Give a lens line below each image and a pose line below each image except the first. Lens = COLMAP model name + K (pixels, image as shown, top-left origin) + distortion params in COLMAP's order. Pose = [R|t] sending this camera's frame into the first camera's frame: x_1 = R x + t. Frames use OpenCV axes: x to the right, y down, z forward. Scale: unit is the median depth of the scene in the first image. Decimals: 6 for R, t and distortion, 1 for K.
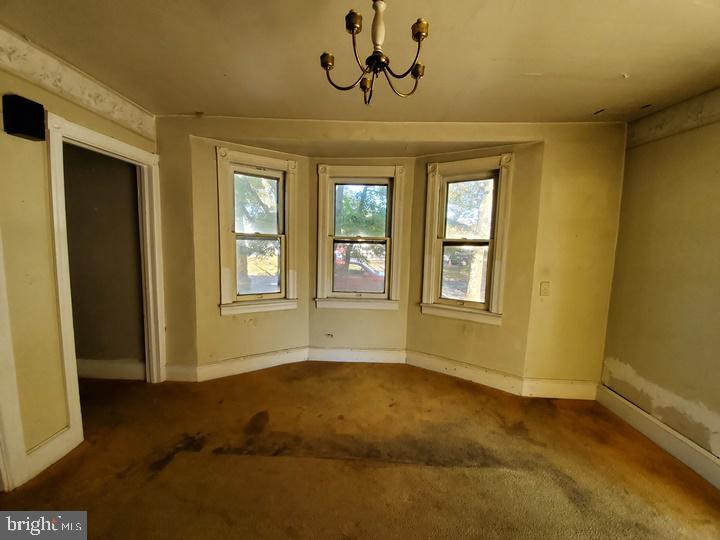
lens RADIAL K [[282.6, 0, 354.4], [0, 282.6, 271.9], [0, 0, 1]] dist [-0.011513, -0.006979]
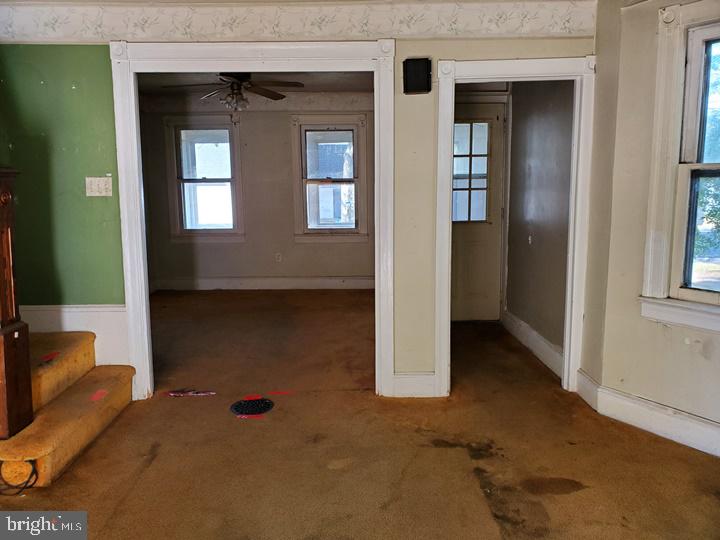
lens RADIAL K [[557.7, 0, 353.8], [0, 557.7, 267.2], [0, 0, 1]] dist [-0.026594, 0.017607]
pose [[0.018831, 0.116251, -0.993041, 0.666839], [-0.088595, 0.989504, 0.114157, -0.018858], [0.995890, 0.085829, 0.028932, 0.438137]]
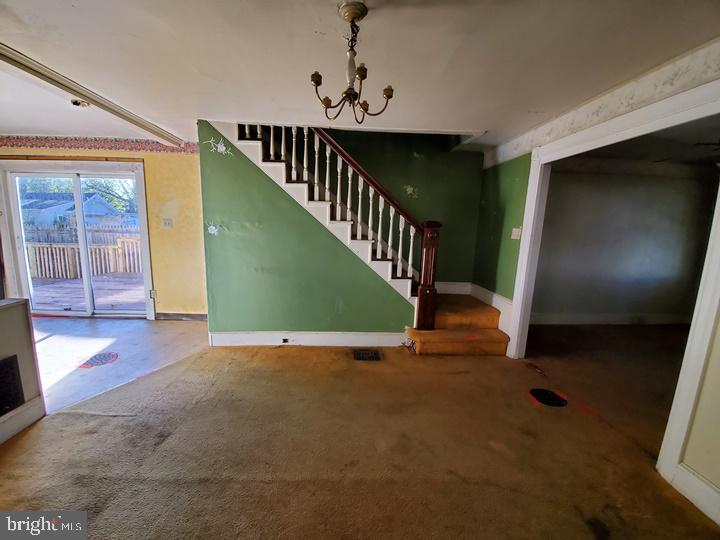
lens RADIAL K [[282.6, 0, 351.2], [0, 282.6, 274.7], [0, 0, 1]] dist [-0.011513, -0.006979]
pose [[-0.997332, -0.055852, -0.046998, 0.061261], [-0.066189, 0.963434, 0.259641, -0.101843], [0.030778, 0.262059, -0.964561, 1.049917]]
